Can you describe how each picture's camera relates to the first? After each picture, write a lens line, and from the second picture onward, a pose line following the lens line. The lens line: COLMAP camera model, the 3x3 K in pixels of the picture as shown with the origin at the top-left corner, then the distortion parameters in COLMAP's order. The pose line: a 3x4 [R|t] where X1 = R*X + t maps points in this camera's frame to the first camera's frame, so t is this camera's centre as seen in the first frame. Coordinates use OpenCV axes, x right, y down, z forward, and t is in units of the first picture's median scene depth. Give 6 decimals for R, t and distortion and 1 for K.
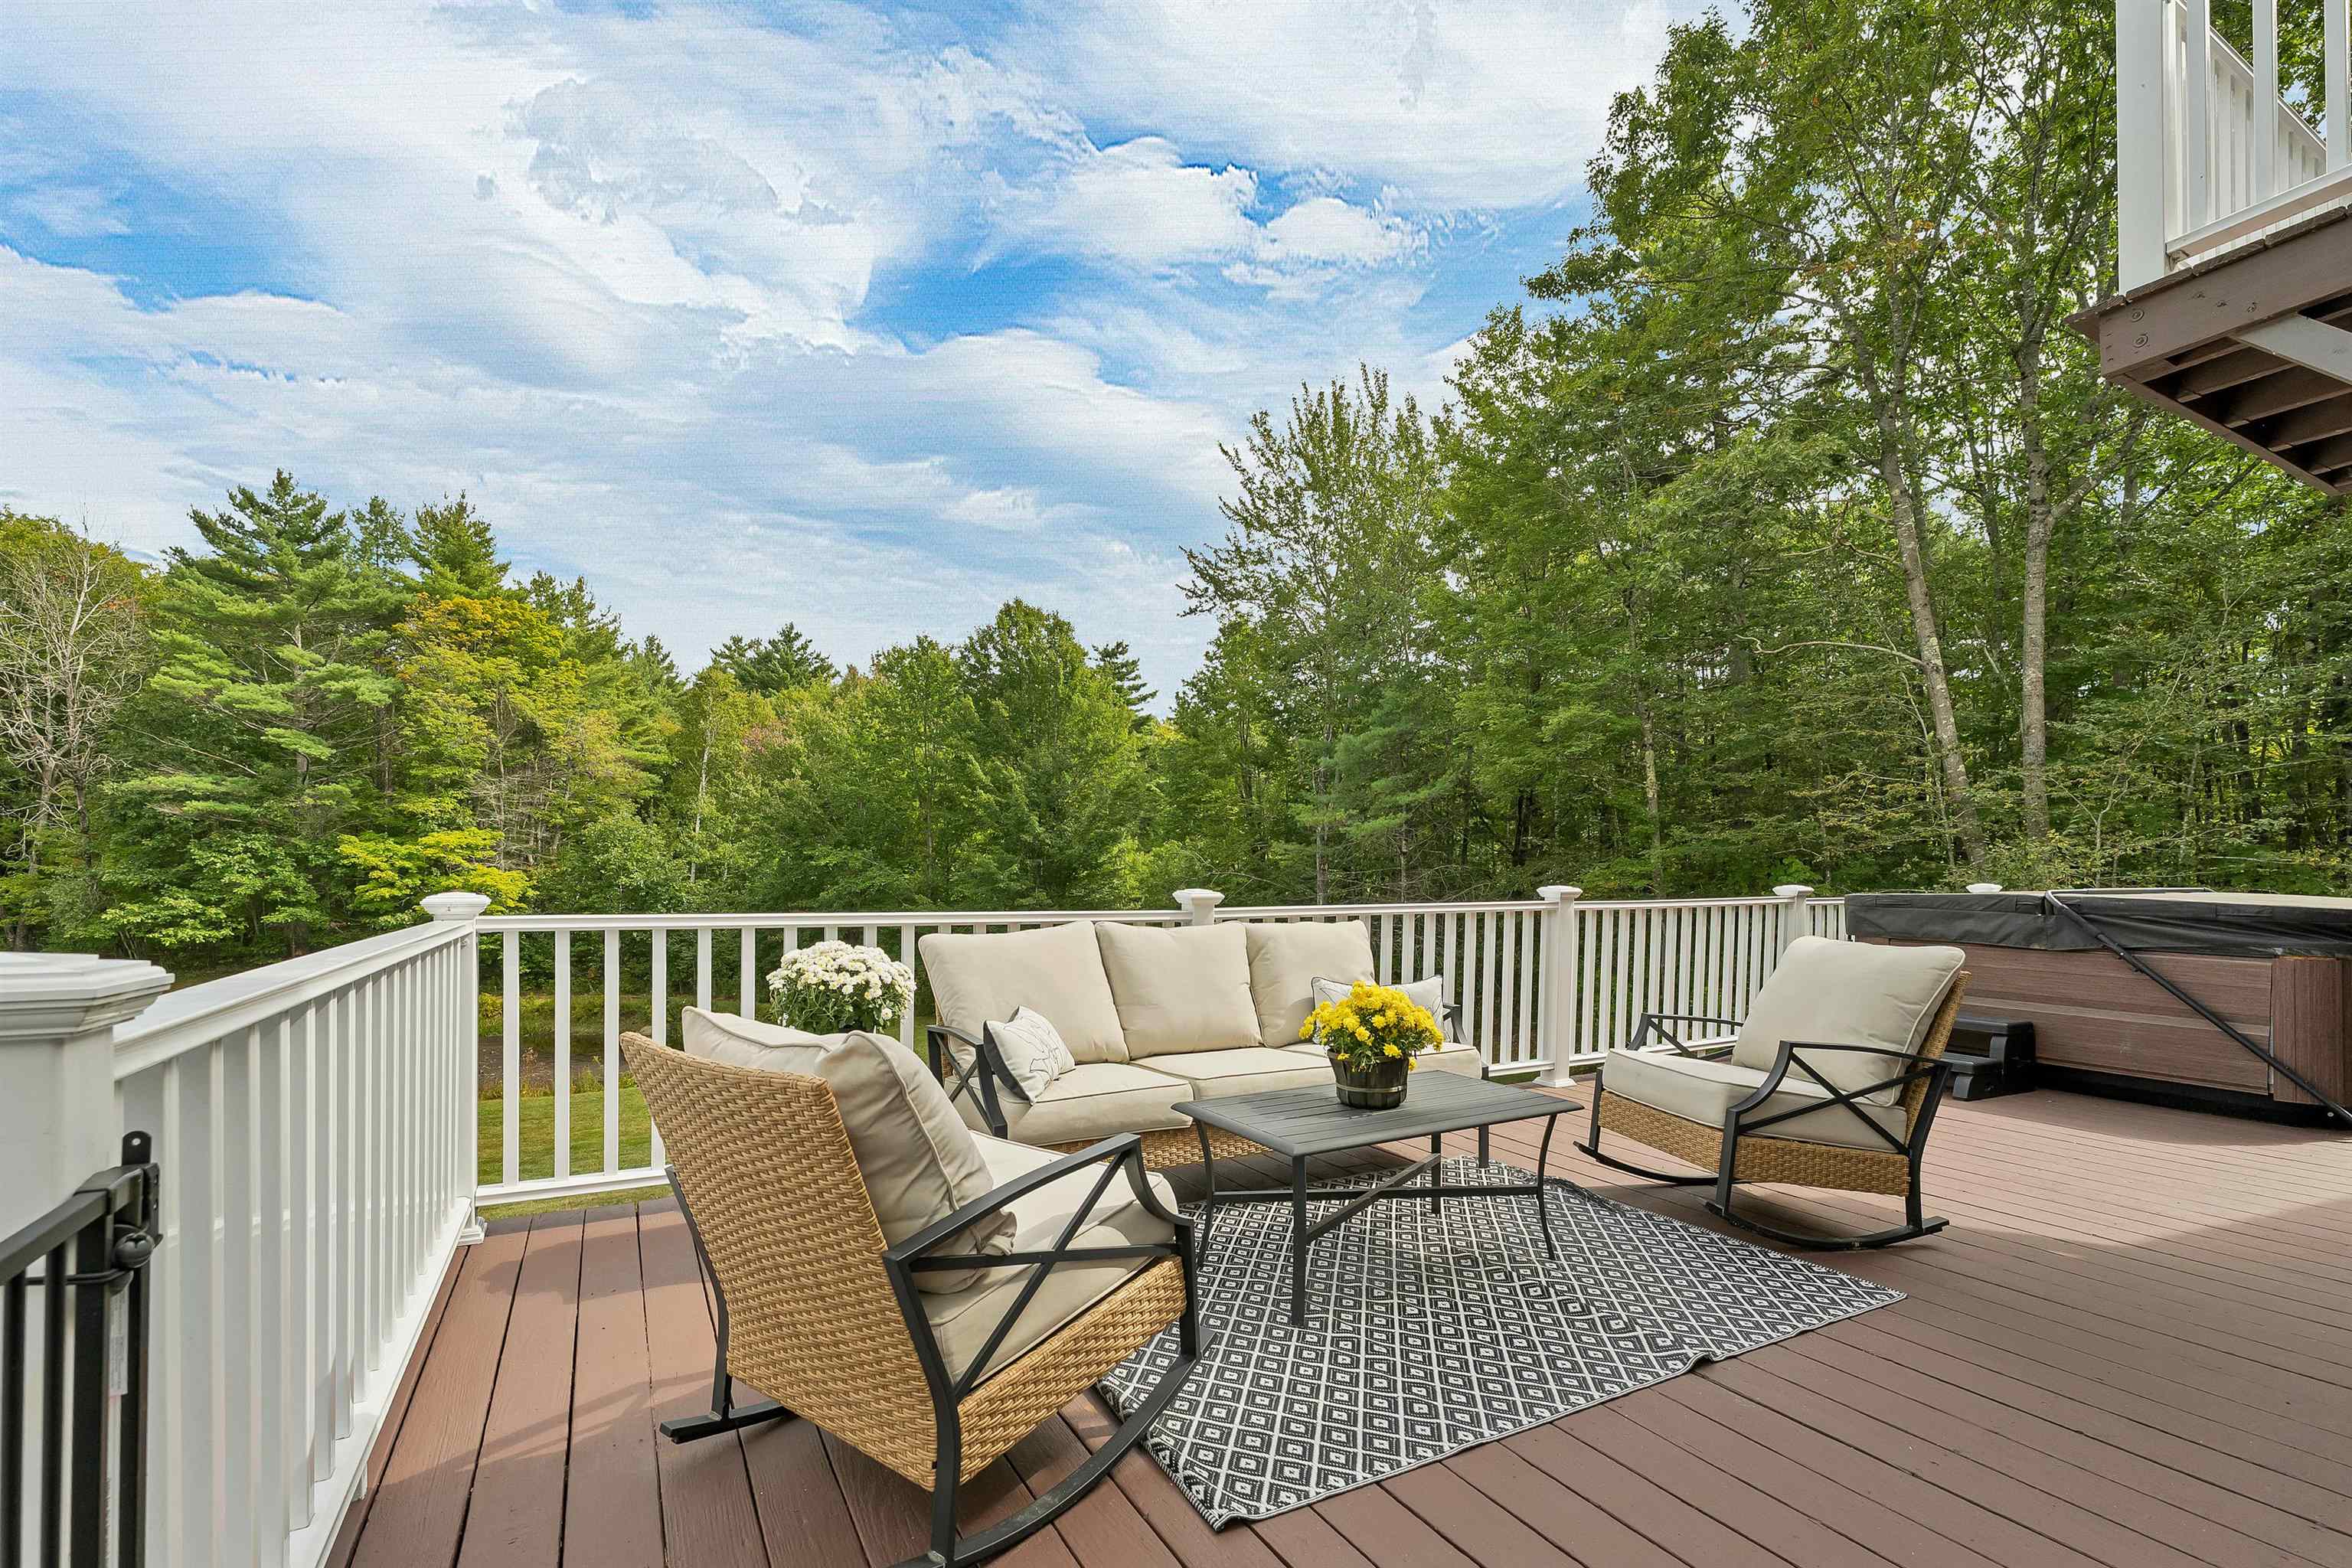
lens RADIAL K [[1007.9, 0, 1159.9], [0, 1007.9, 878.2], [0, 0, 1]] dist [0.000407, 0.000437]
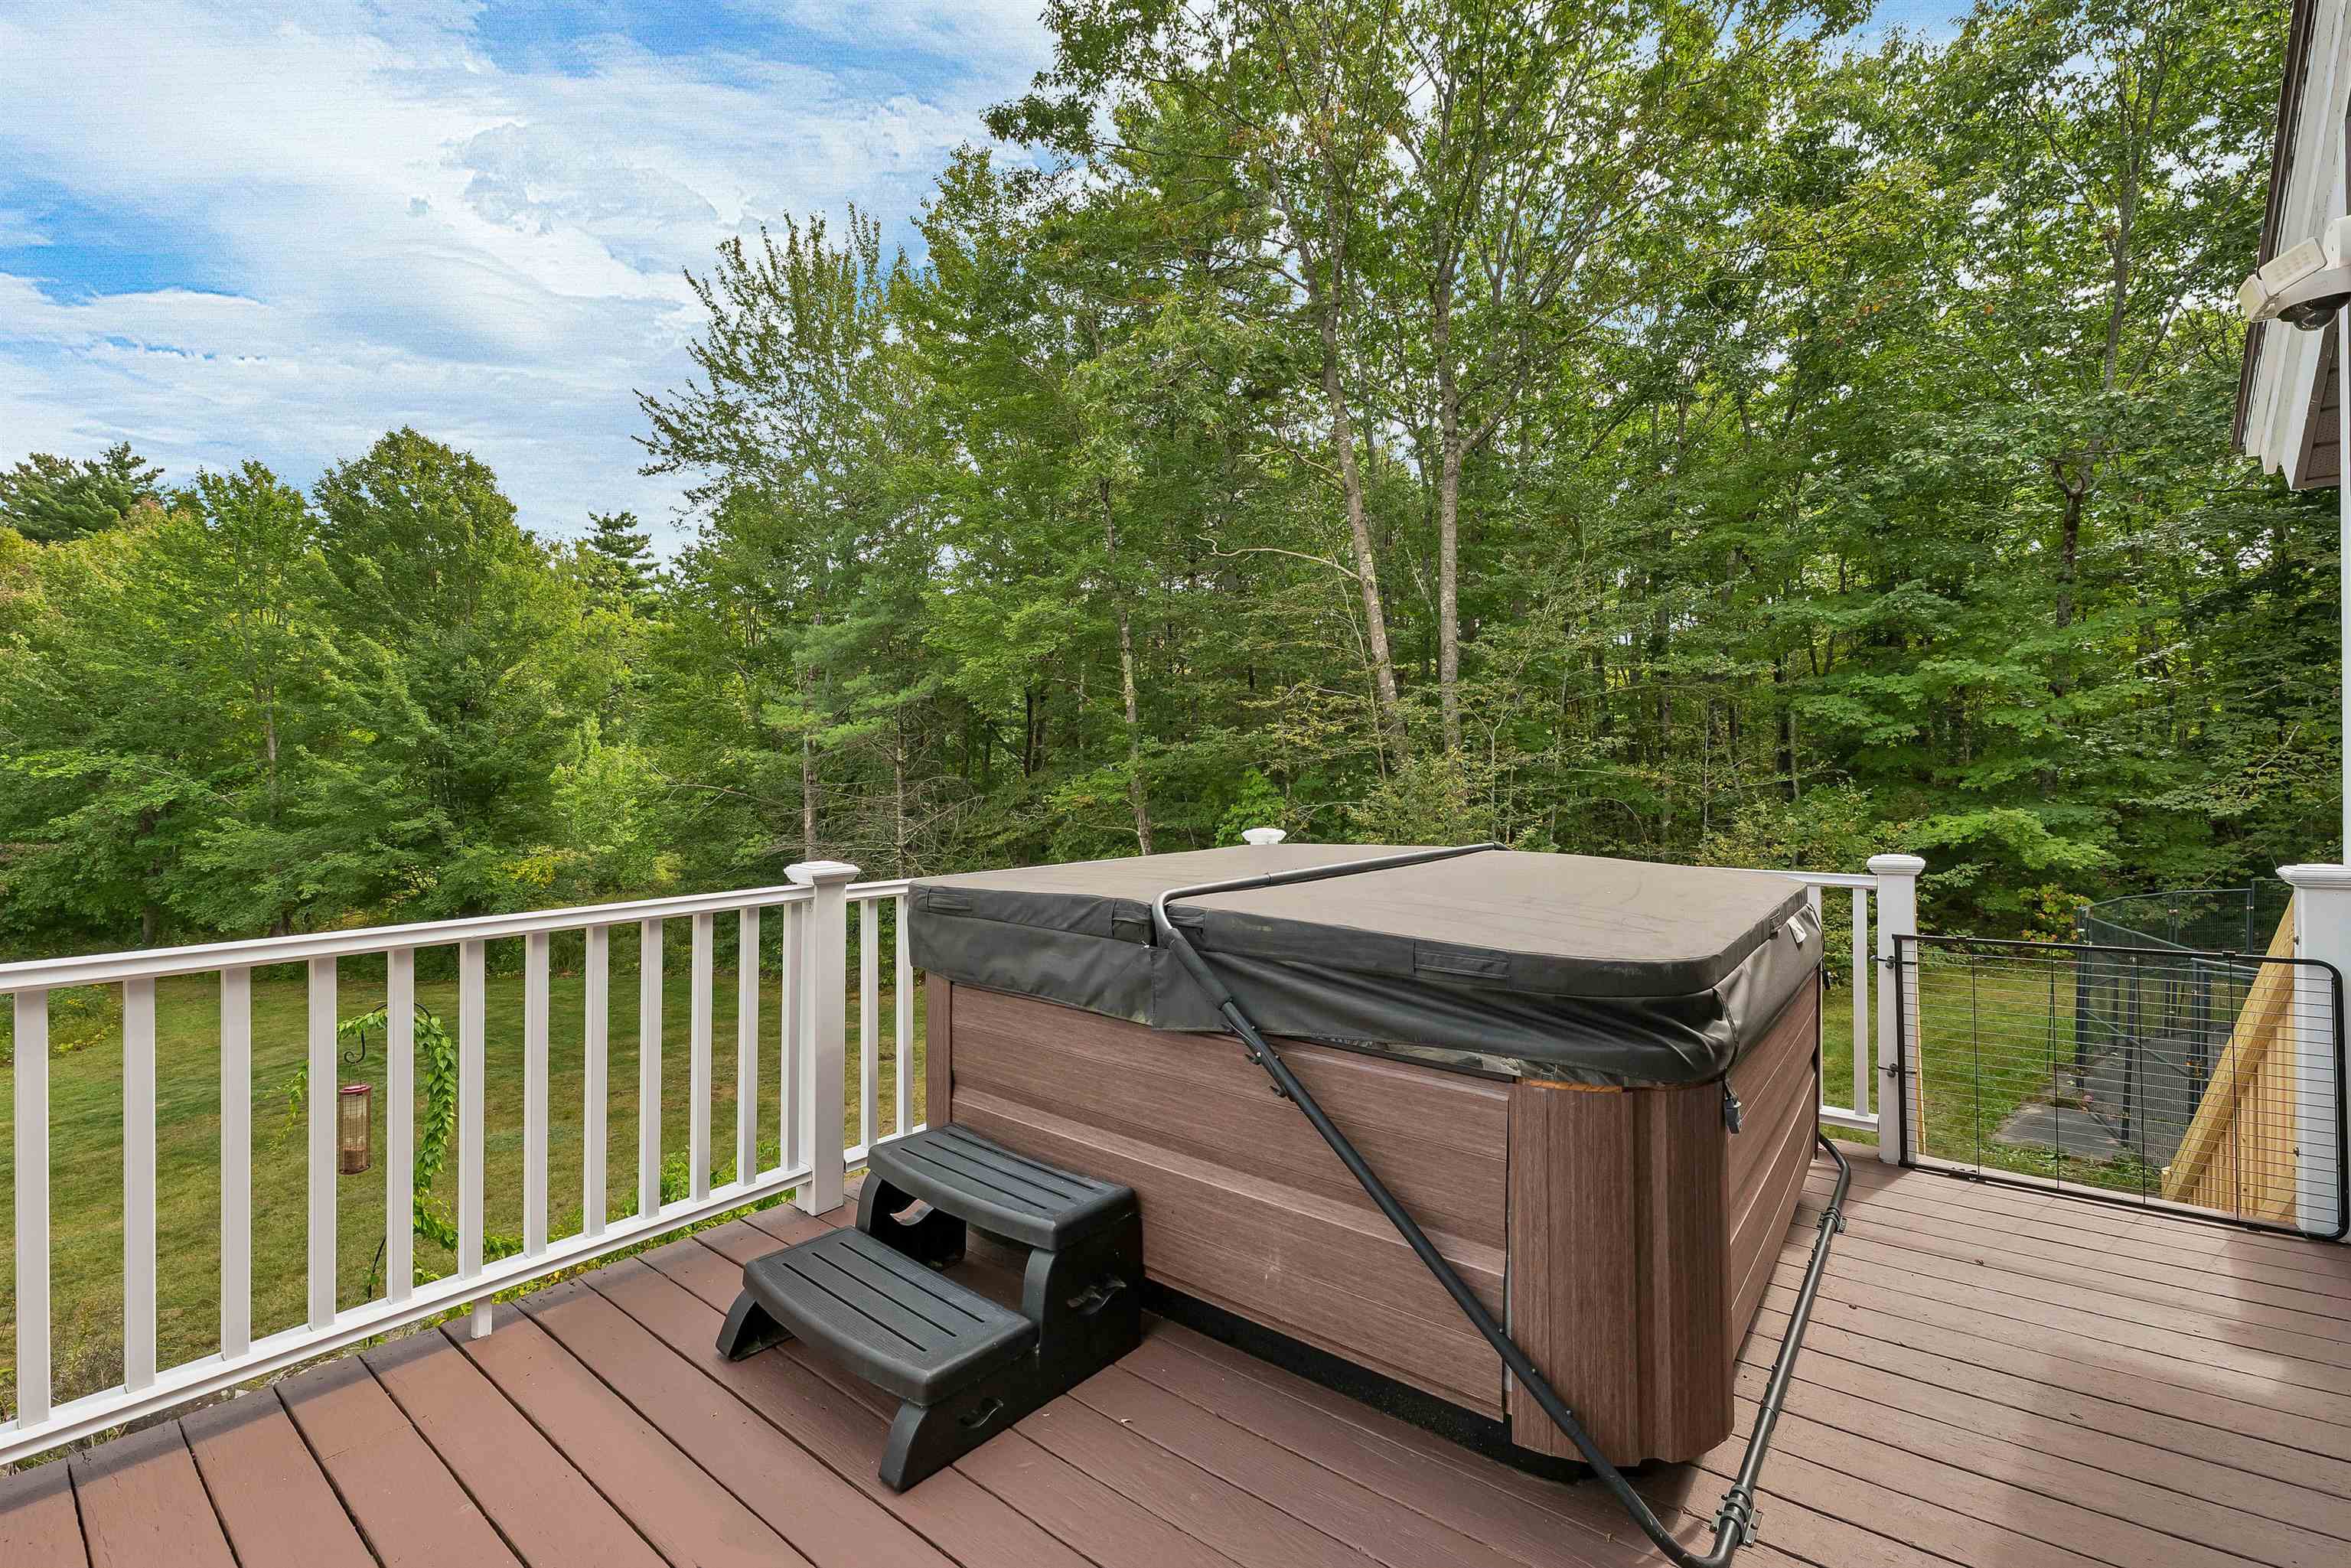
lens RADIAL K [[986.4, 0, 1175.5], [0, 986.4, 784.0], [0, 0, 1]] dist [0.001925, -0.000333]
pose [[0.919543, -0.005987, 0.392944, 0.113636], [0.005676, 0.999982, 0.001954, -0.005975], [-0.392948, 0.000433, 0.919560, 0.094217]]
